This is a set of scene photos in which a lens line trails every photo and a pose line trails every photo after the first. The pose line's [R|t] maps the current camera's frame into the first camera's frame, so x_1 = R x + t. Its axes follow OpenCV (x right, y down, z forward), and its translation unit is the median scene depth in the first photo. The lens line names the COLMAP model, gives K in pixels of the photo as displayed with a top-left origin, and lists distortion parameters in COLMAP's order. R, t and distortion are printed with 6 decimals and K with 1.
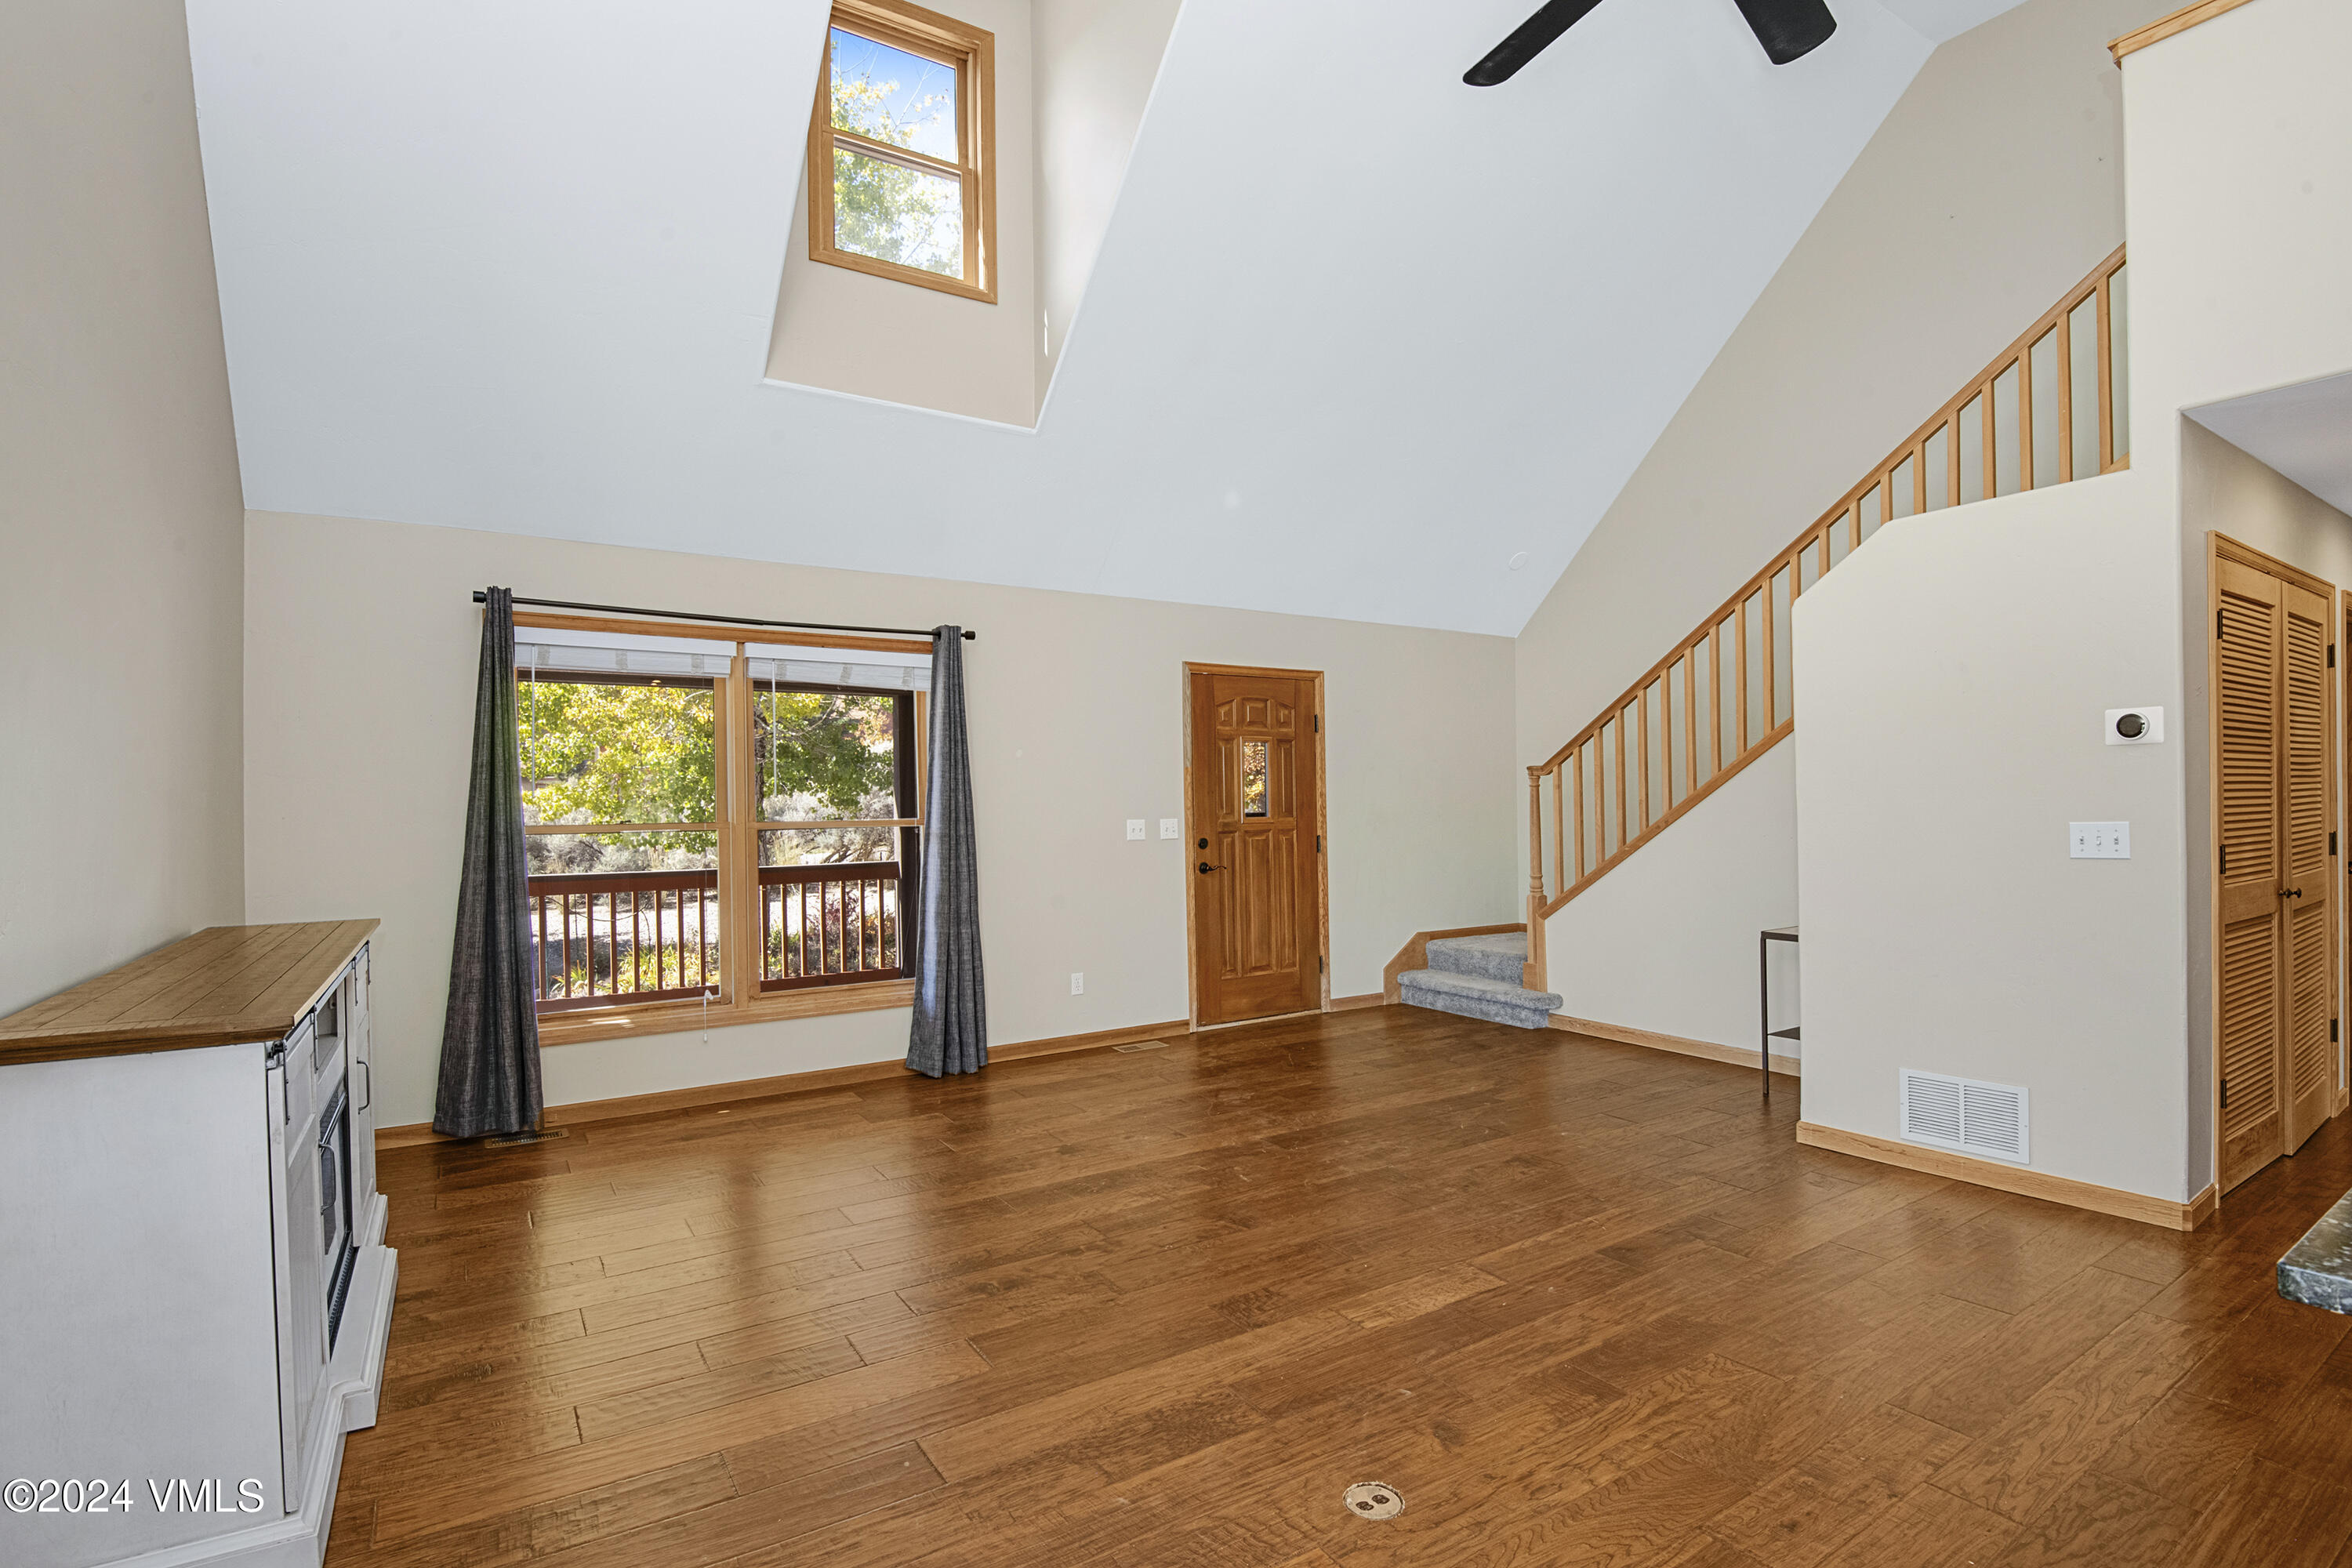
lens RADIAL K [[1008.7, 0, 1198.6], [0, 1008.7, 791.9], [0, 0, 1]] dist [0.000708, -0.023594]
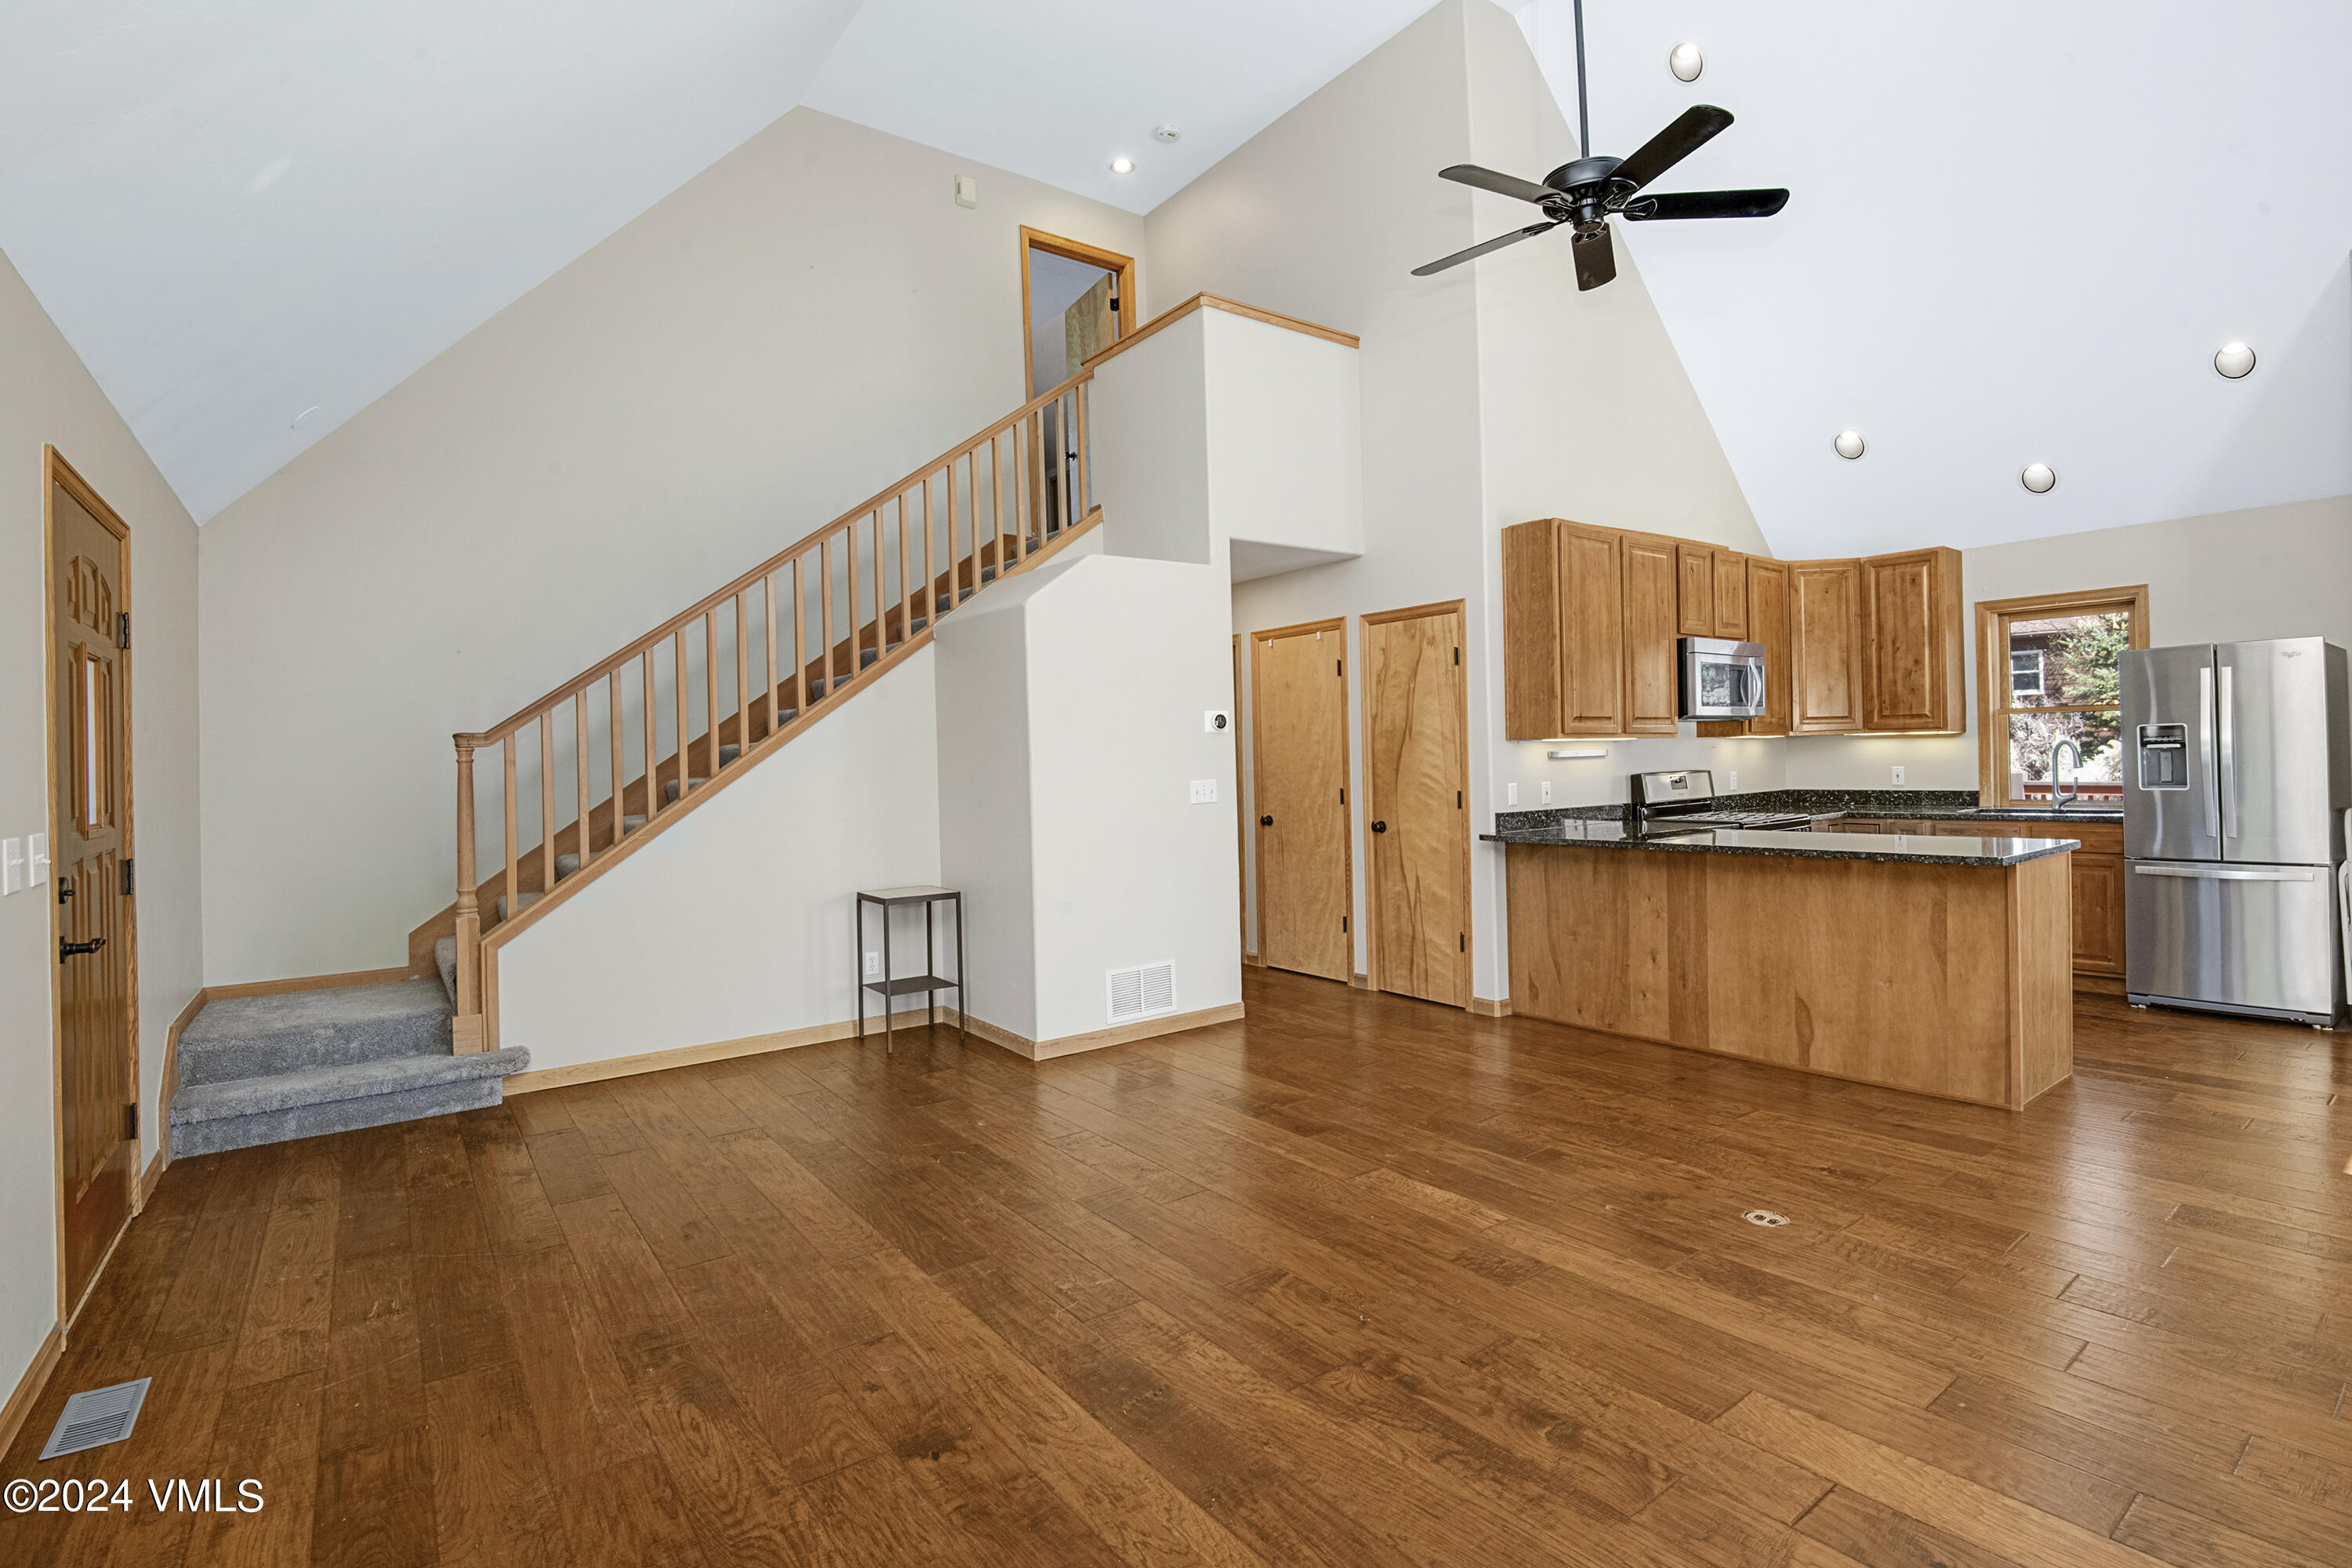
lens RADIAL K [[1008.7, 0, 1198.6], [0, 1008.7, 791.9], [0, 0, 1]] dist [0.000708, -0.023594]
pose [[0.030212, -0.018871, 0.999365, -0.791389], [0.011990, 0.999757, 0.018516, 0.018785], [-0.999472, 0.011423, 0.030431, 1.061672]]
